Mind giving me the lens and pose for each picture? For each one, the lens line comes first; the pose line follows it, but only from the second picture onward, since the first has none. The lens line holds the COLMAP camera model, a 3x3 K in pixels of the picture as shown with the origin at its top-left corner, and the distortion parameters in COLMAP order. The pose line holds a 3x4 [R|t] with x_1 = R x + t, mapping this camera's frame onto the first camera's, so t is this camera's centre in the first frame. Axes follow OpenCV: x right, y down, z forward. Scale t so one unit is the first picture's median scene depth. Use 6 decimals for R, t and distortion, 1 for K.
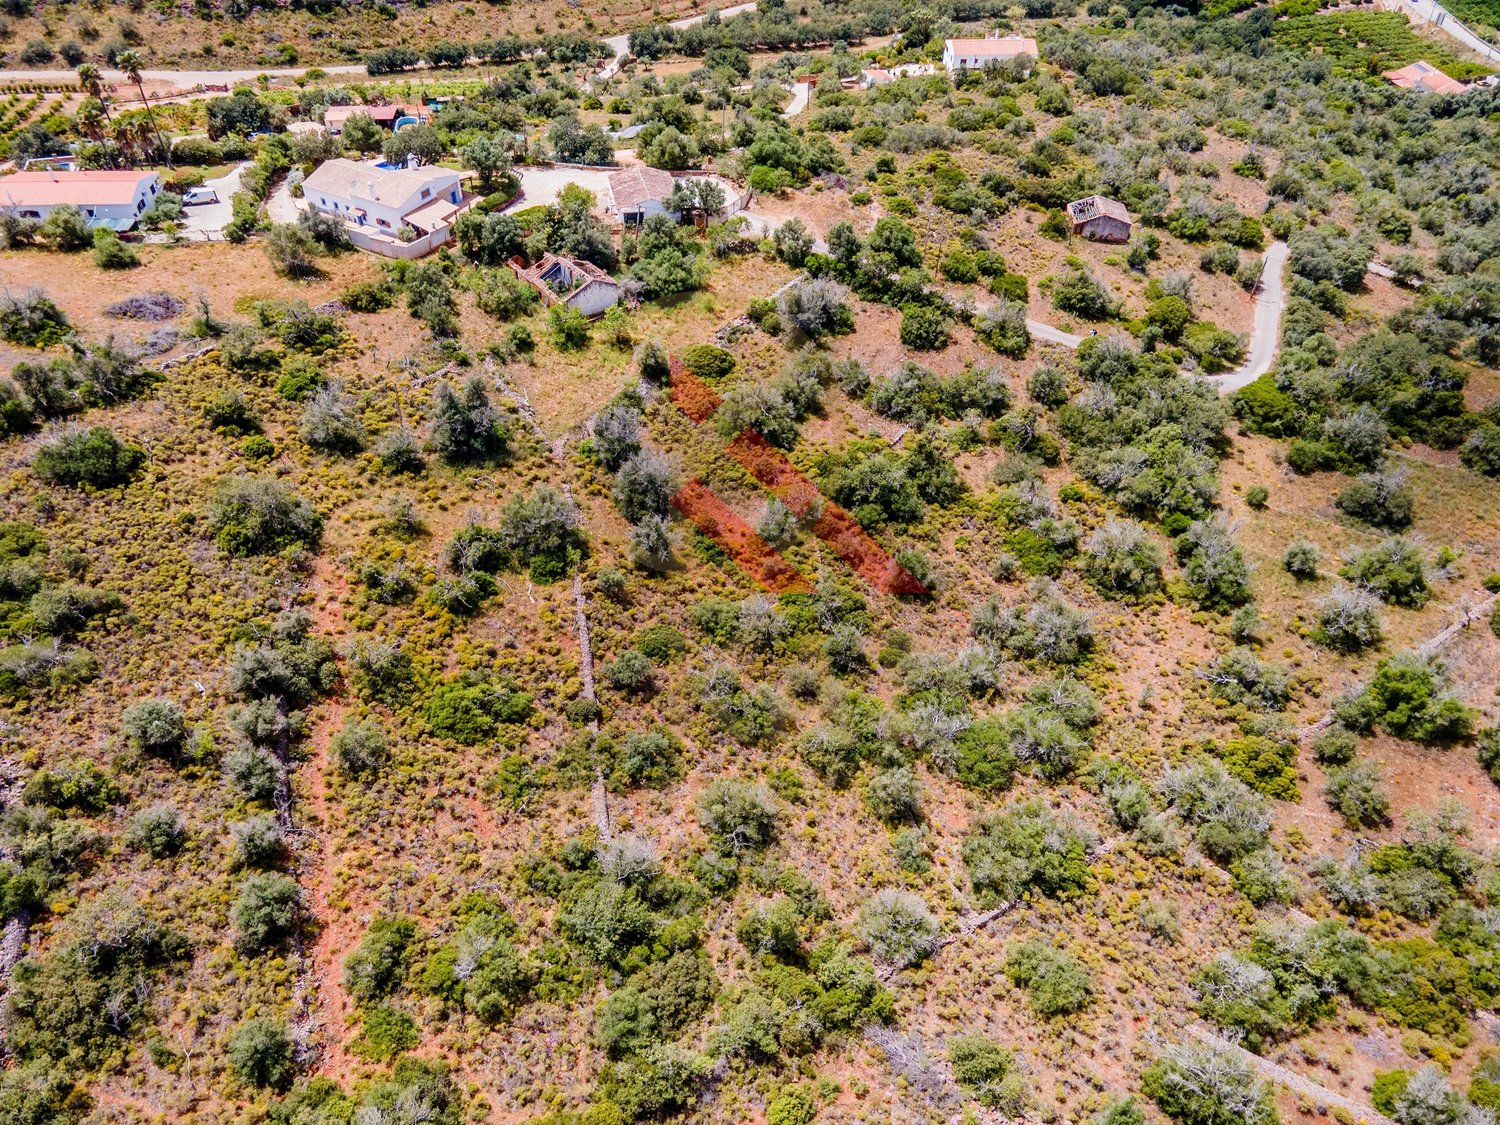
lens RADIAL K [[1090.7, 0, 740.4], [0, 1090.7, 564.2], [0, 0, 1]] dist [0.023023, 0.062164]
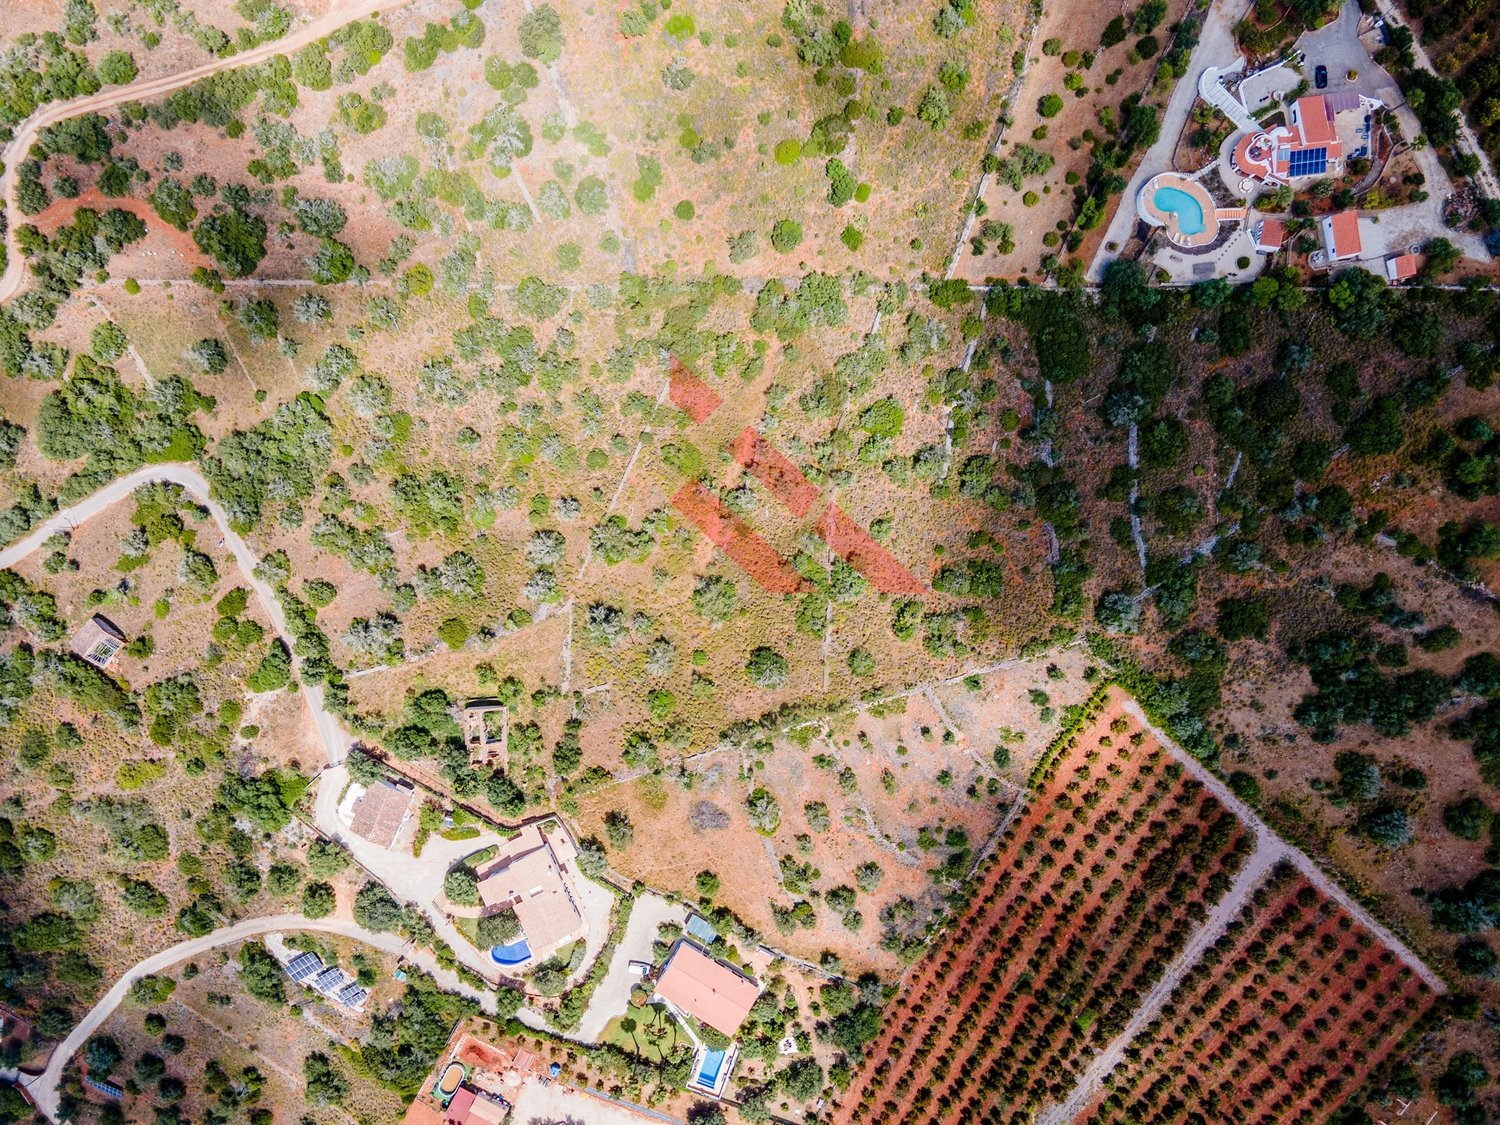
lens RADIAL K [[1090.7, 0, 740.4], [0, 1090.7, 564.2], [0, 0, 1]] dist [0.023023, 0.062164]
pose [[-0.813143, -0.581863, -0.015299, -0.289408], [0.396493, -0.572952, 0.717300, -1.110325], [-0.426136, 0.577201, 0.696597, -0.416717]]
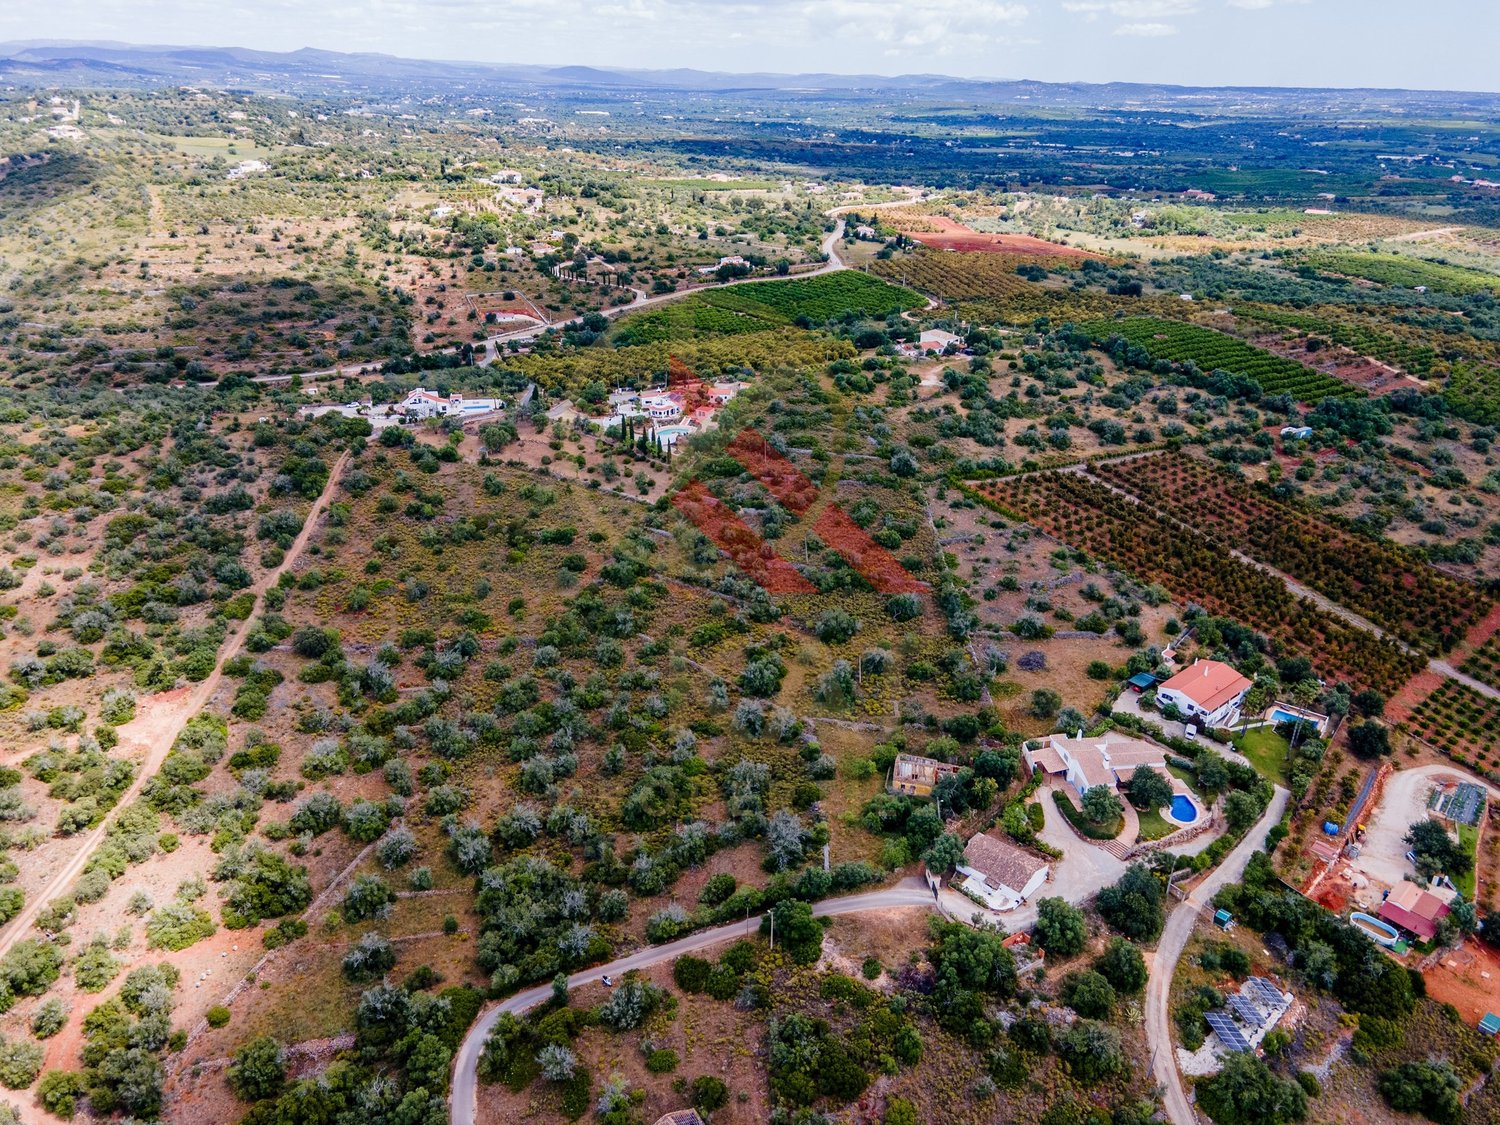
lens RADIAL K [[1092.5, 0, 739.3], [0, 1092.5, 558.4], [0, 0, 1]] dist [0.045618, 0.003729]
pose [[-0.800777, 0.224553, -0.555277, 0.781377], [-0.424854, 0.440533, 0.790841, -1.425502], [0.422204, 0.869199, -0.257367, 1.014307]]
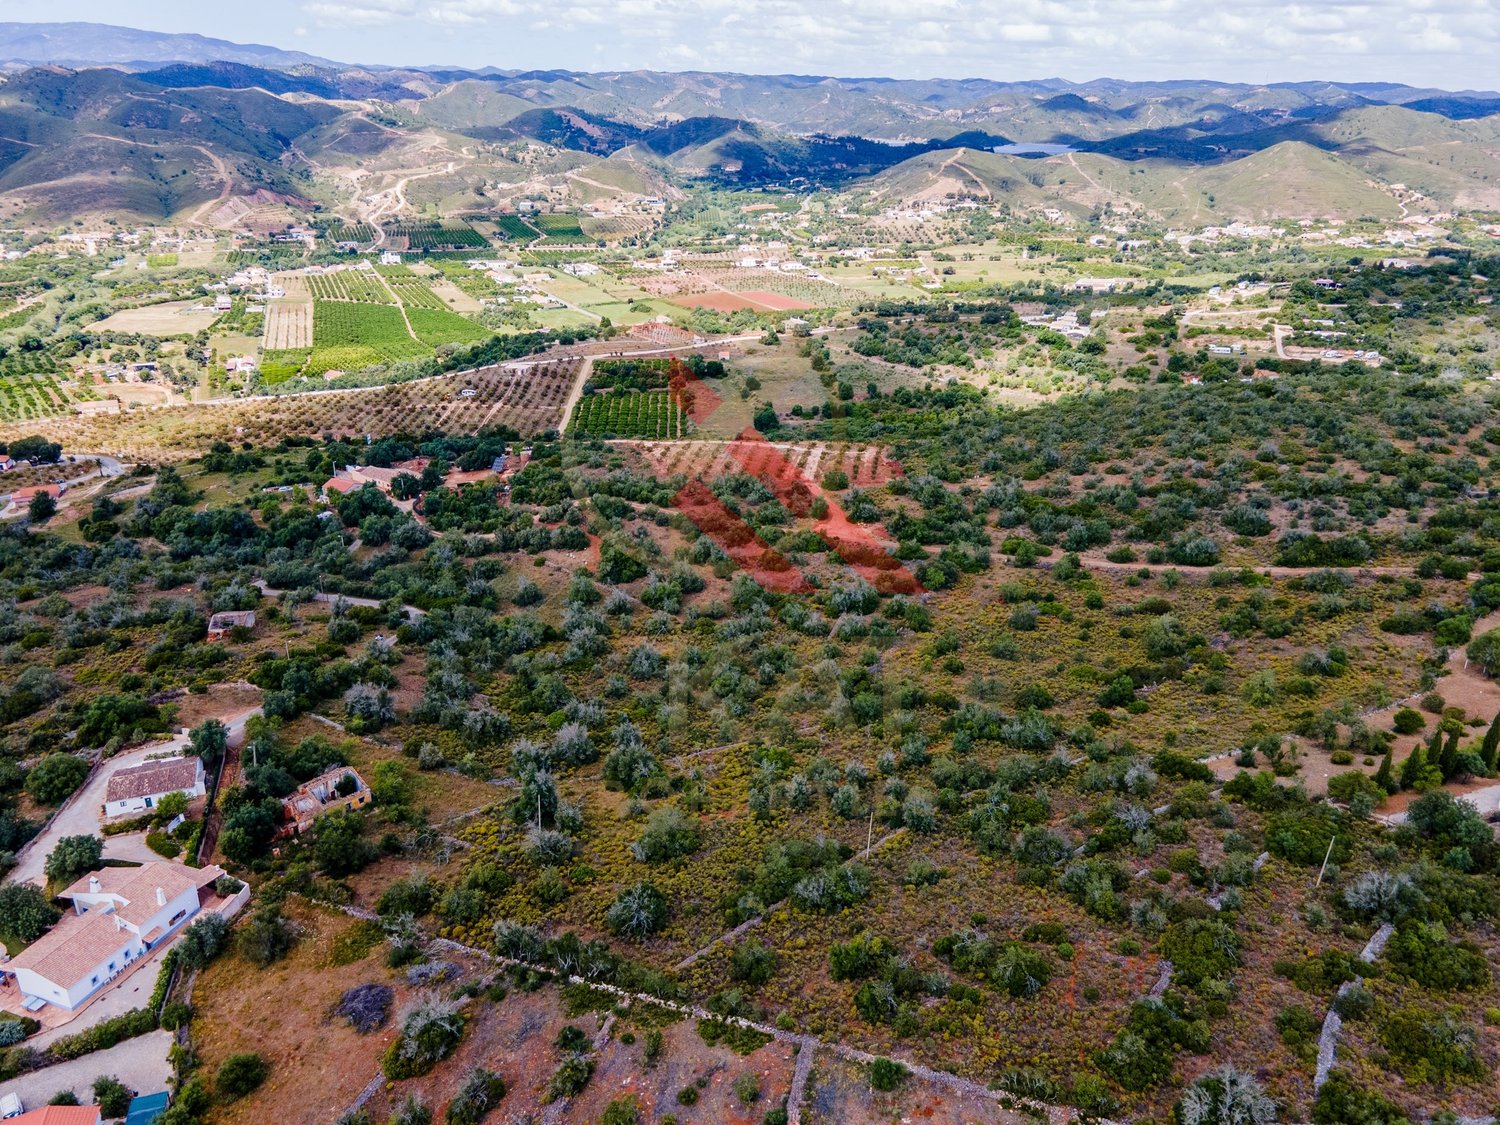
lens RADIAL K [[1096.1, 0, 739.0], [0, 1096.1, 559.4], [0, 0, 1]] dist [-0.001229, 0.090886]
pose [[-0.162318, -0.397319, 0.903211, -1.197793], [0.662901, 0.634112, 0.398075, -0.593180], [-0.730900, 0.663354, 0.160455, 0.305651]]
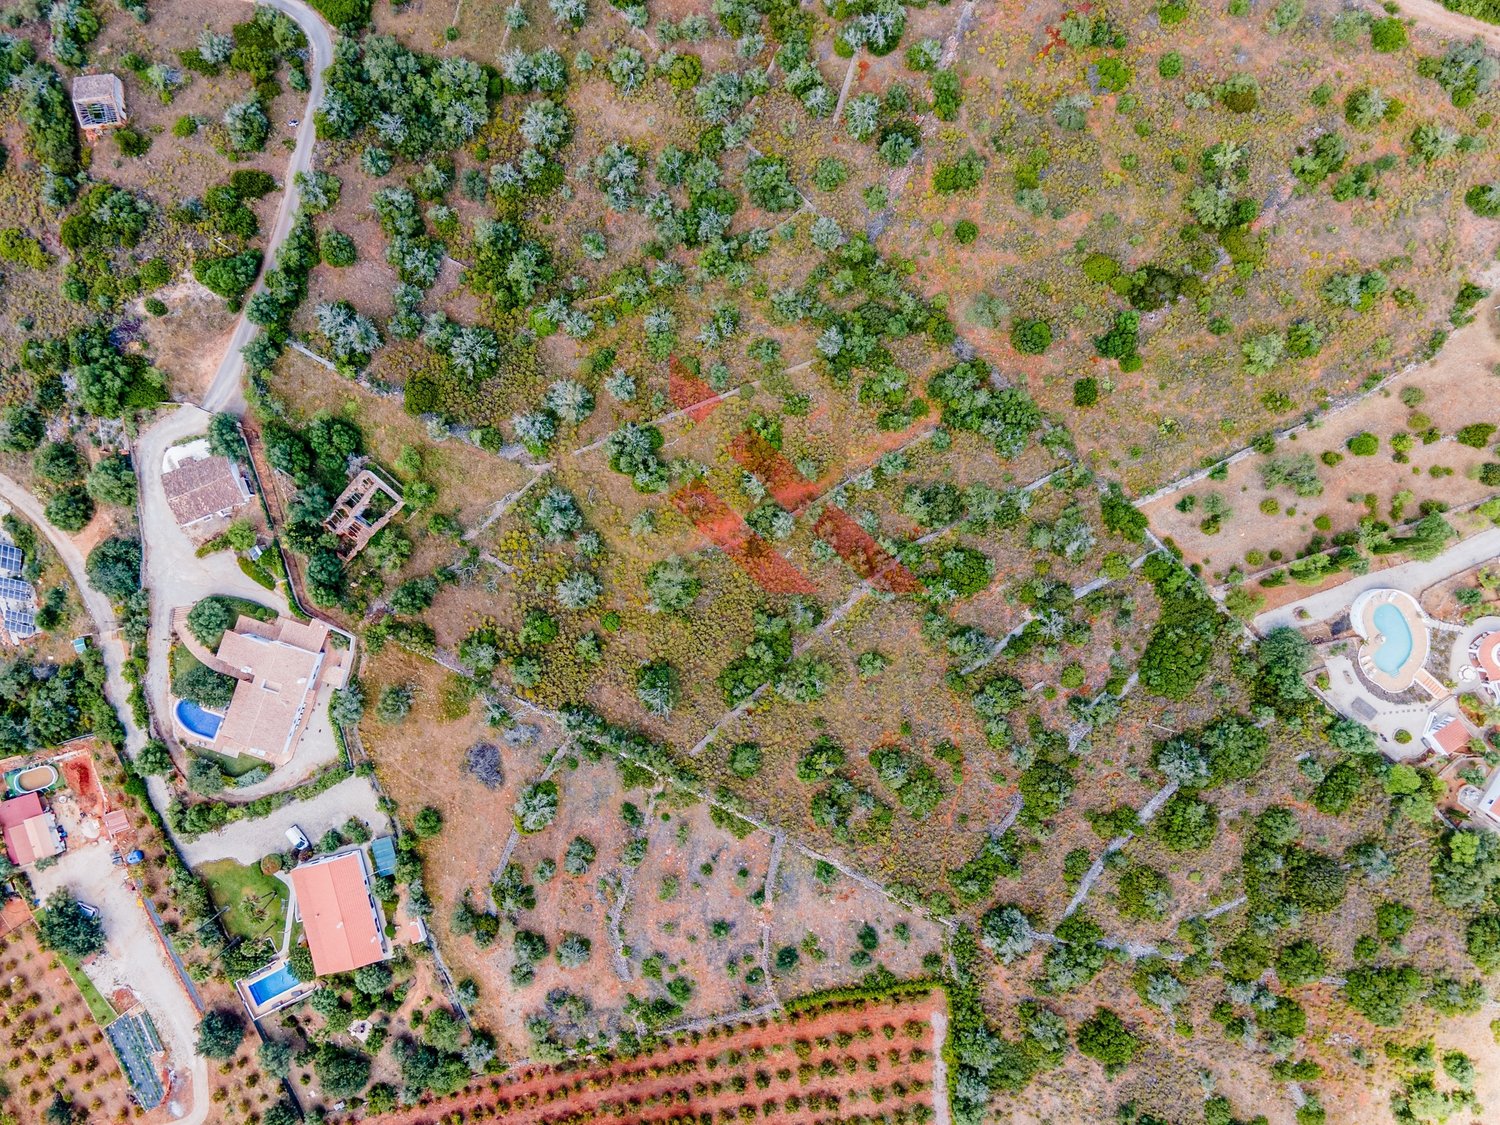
lens RADIAL K [[1090.7, 0, 740.4], [0, 1090.7, 564.2], [0, 0, 1]] dist [0.023023, 0.062164]
pose [[-0.175847, -0.984178, -0.021720, -0.274735], [0.657513, -0.133844, 0.741460, -0.952286], [-0.732635, 0.116103, 0.670646, -0.228994]]
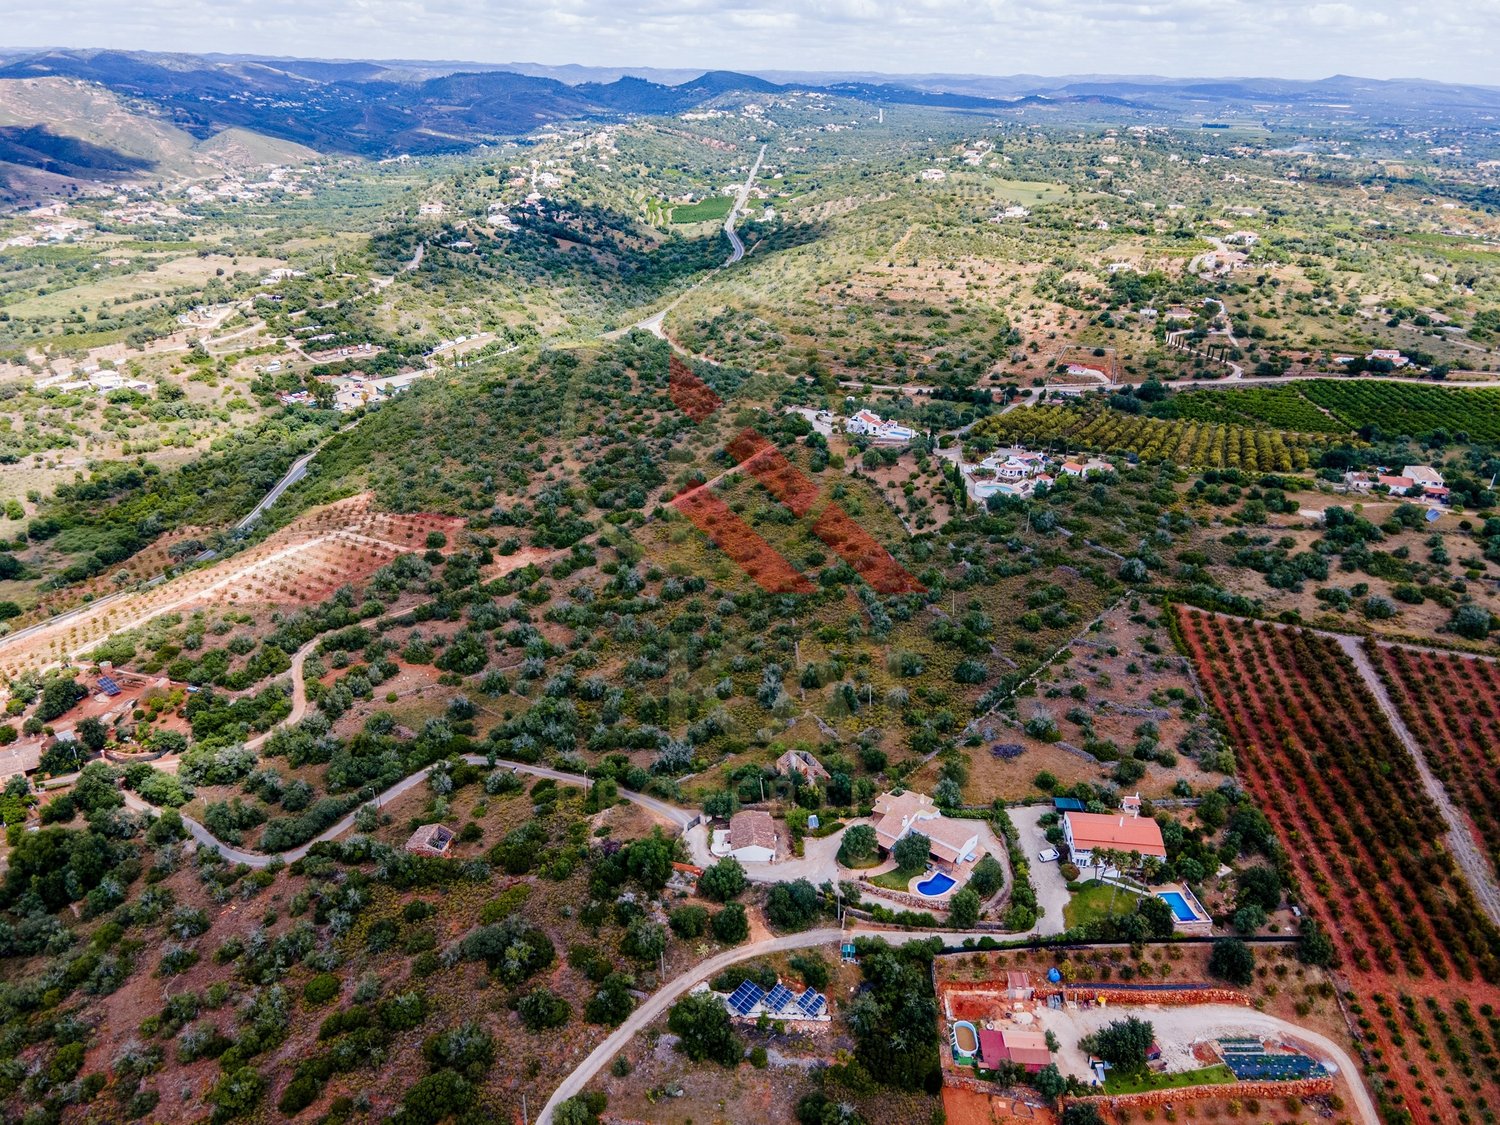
lens RADIAL K [[1090.7, 0, 740.4], [0, 1090.7, 564.2], [0, 0, 1]] dist [0.023023, 0.062164]
pose [[-0.985931, -0.095653, 0.137081, -0.267704], [0.089050, 0.393450, 0.915023, -2.042588], [-0.141459, 0.914356, -0.379397, 1.378293]]
